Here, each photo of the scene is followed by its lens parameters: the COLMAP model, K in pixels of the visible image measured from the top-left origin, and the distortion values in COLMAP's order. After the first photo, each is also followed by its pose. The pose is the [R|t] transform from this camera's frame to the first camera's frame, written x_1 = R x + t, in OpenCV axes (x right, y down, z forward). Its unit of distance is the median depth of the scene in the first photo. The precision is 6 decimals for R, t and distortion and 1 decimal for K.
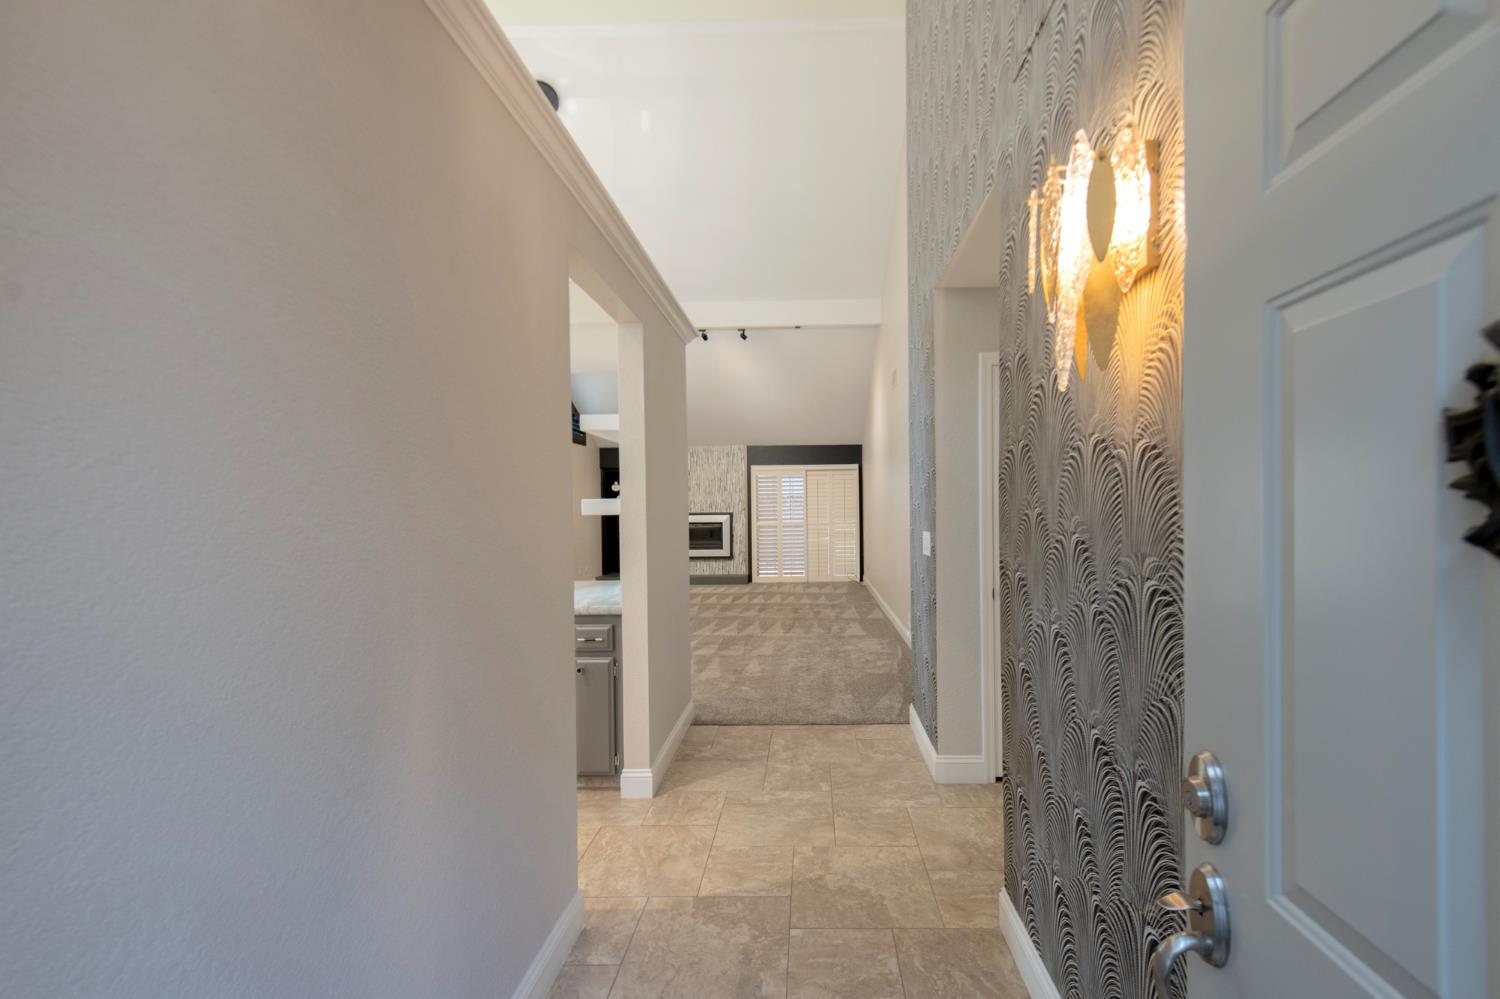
lens RADIAL K [[632.2, 0, 785.5], [0, 632.2, 505.1], [0, 0, 1]] dist [0.016436, -0.000295]
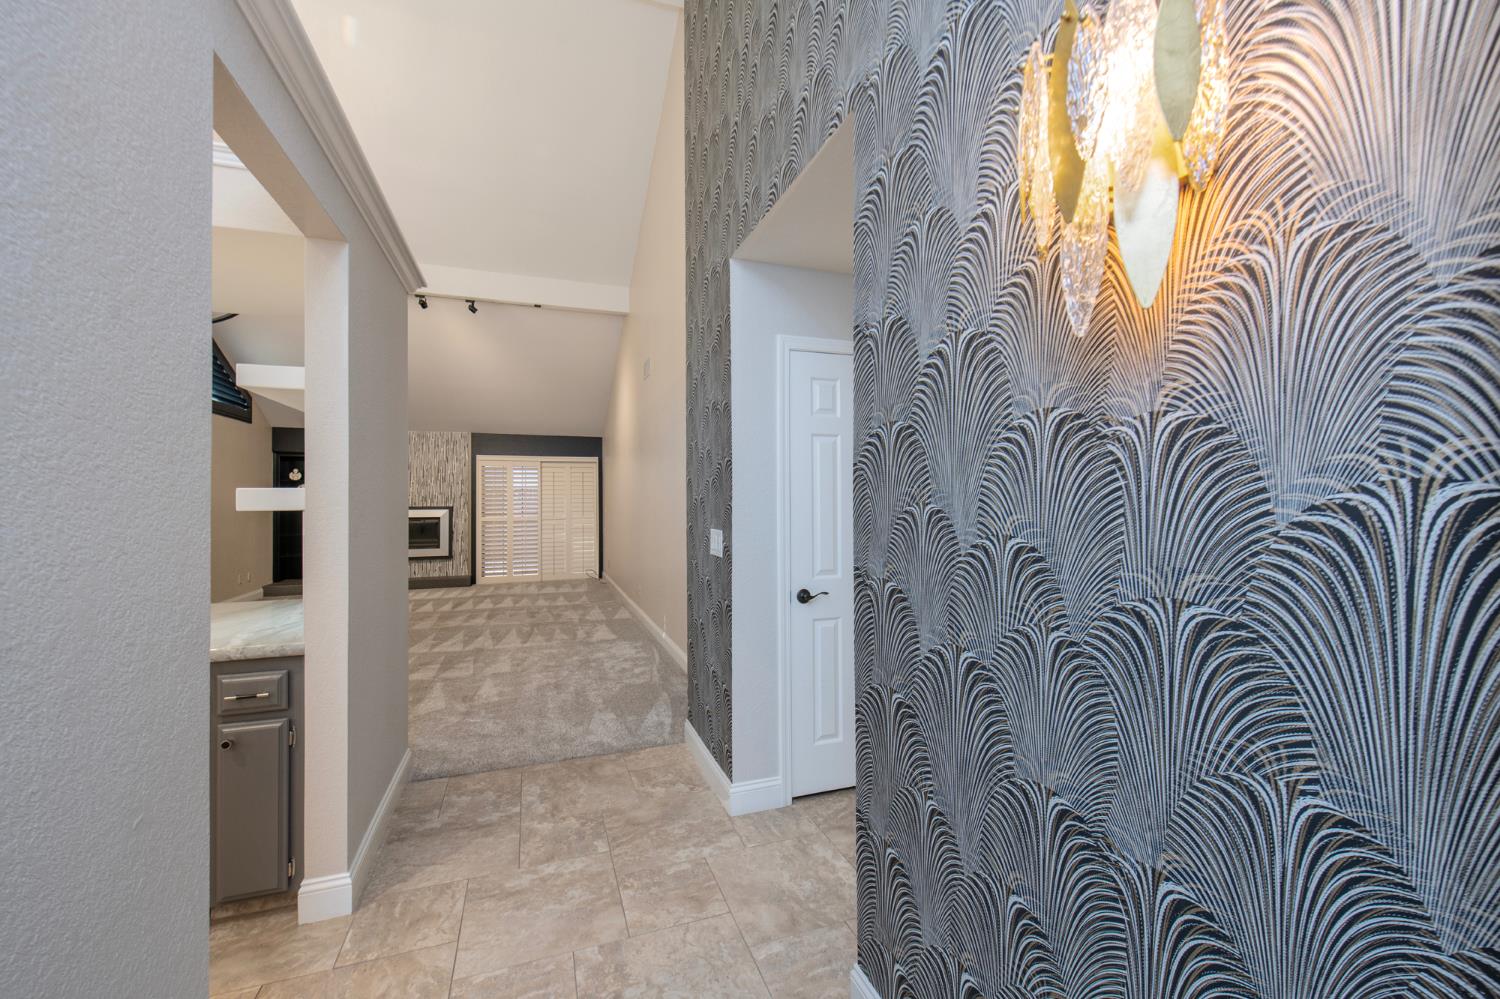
lens RADIAL K [[605.1, 0, 746.9], [0, 605.1, 487.1], [0, 0, 1]] dist [0.003928, -0.000587]
pose [[0.929055, 0.013436, 0.369698, -0.033716], [-0.005946, 0.999753, -0.021392, 0.000272], [-0.369894, 0.017676, 0.928906, 0.119867]]
